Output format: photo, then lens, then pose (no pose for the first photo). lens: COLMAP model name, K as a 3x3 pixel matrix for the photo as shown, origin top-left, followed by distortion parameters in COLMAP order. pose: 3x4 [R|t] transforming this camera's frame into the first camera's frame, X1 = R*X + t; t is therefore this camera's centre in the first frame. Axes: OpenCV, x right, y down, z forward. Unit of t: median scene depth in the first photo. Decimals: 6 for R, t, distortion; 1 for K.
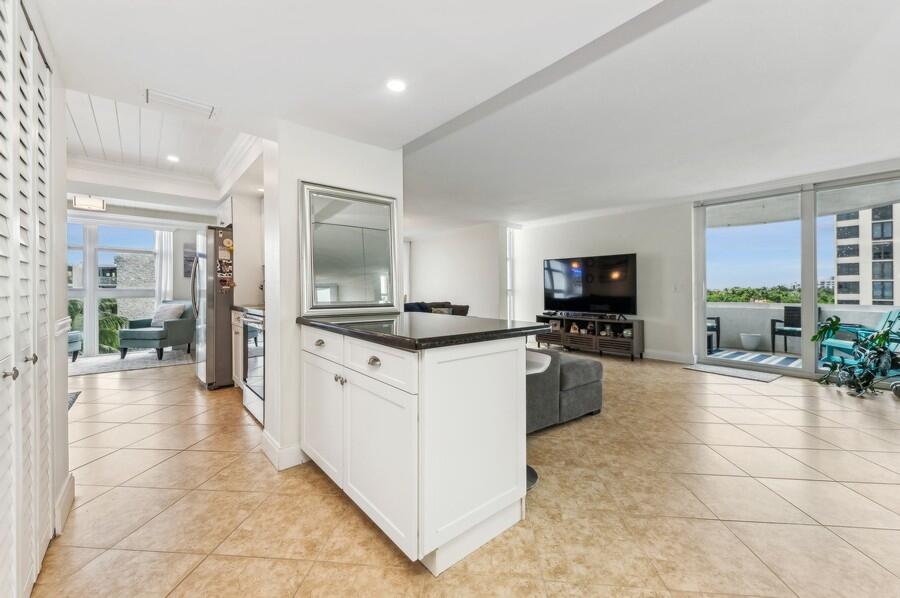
lens RADIAL K [[364.3, 0, 449.9], [0, 364.3, 292.3], [0, 0, 1]] dist [0.013367, 0.000017]
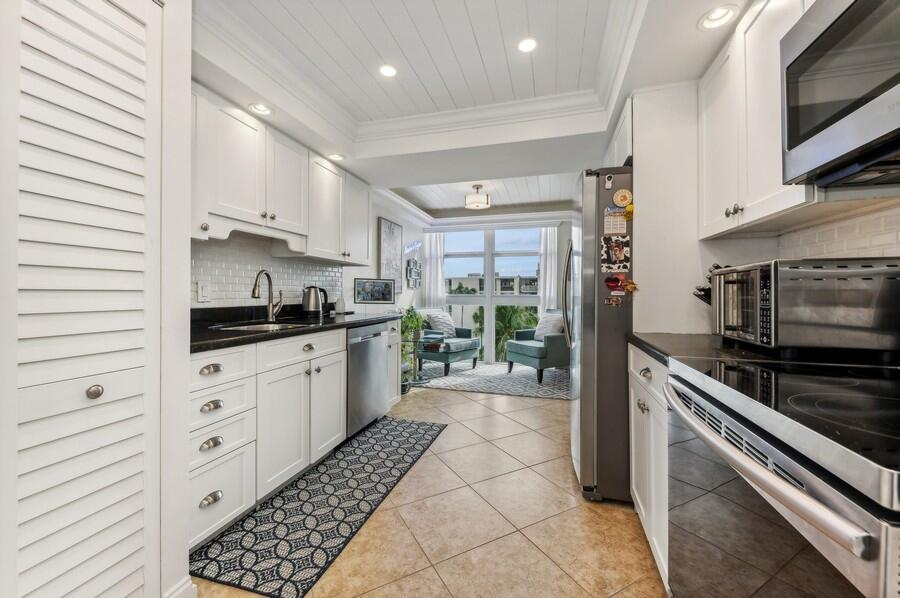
lens RADIAL K [[354.8, 0, 450.0], [0, 354.8, 299.0], [0, 0, 1]] dist [0.011313, -0.000039]
pose [[0.553512, 0.008578, -0.832797, -0.259600], [-0.004905, 0.999963, 0.007039, -0.006086], [0.832826, 0.000189, 0.553534, 0.420633]]
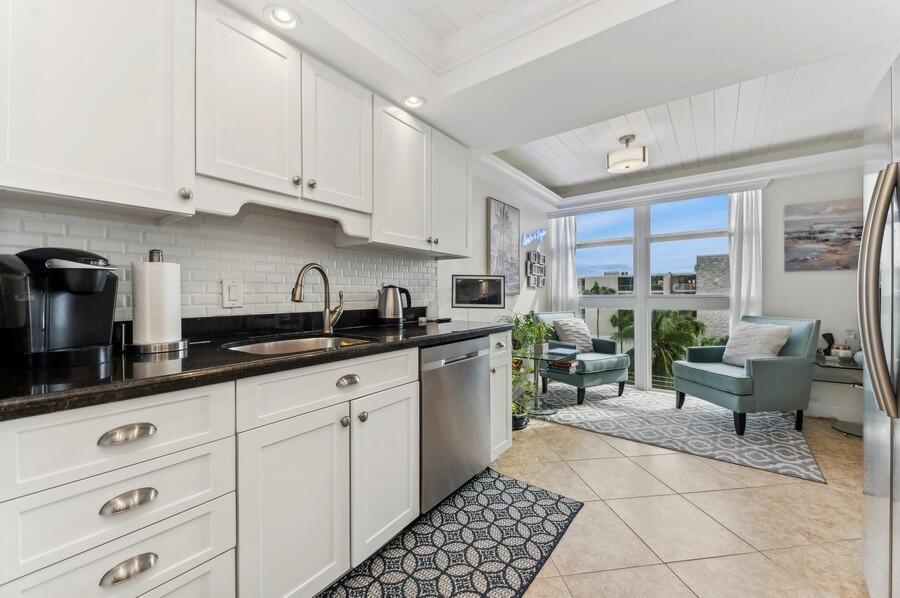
lens RADIAL K [[354.8, 0, 450.0], [0, 354.8, 299.0], [0, 0, 1]] dist [0.011313, -0.000039]
pose [[0.226026, 0.002834, -0.974117, -0.416371], [0.001958, 0.999992, 0.003363, -0.006476], [0.974119, -0.002668, 0.226019, 0.521246]]
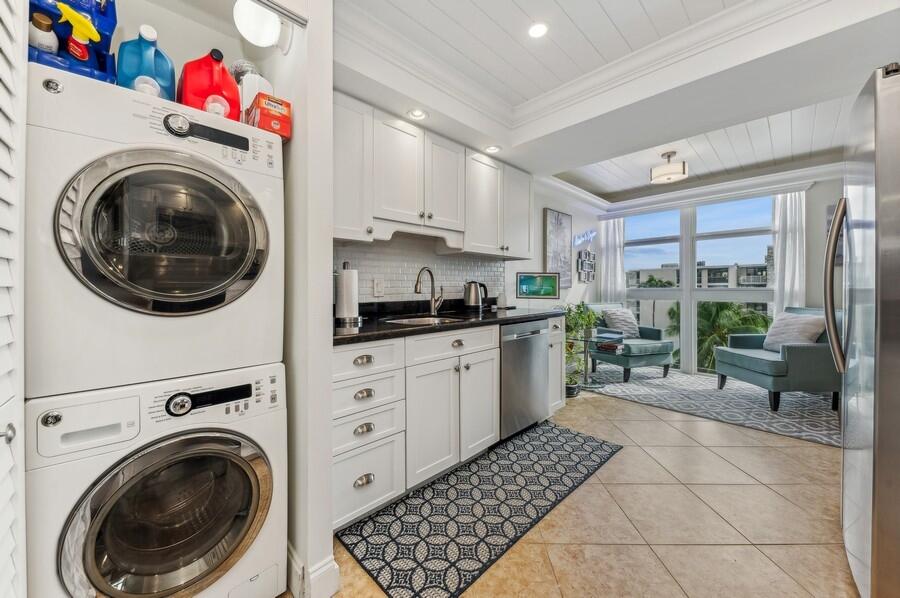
lens RADIAL K [[331.7, 0, 448.0], [0, 331.7, 292.8], [0, 0, 1]] dist [0.016897, -0.006966]
pose [[0.067404, 0.007263, -0.997699, -0.311701], [0.001203, 0.999972, 0.007361, -0.006808], [0.997725, -0.001696, 0.067394, 0.472575]]
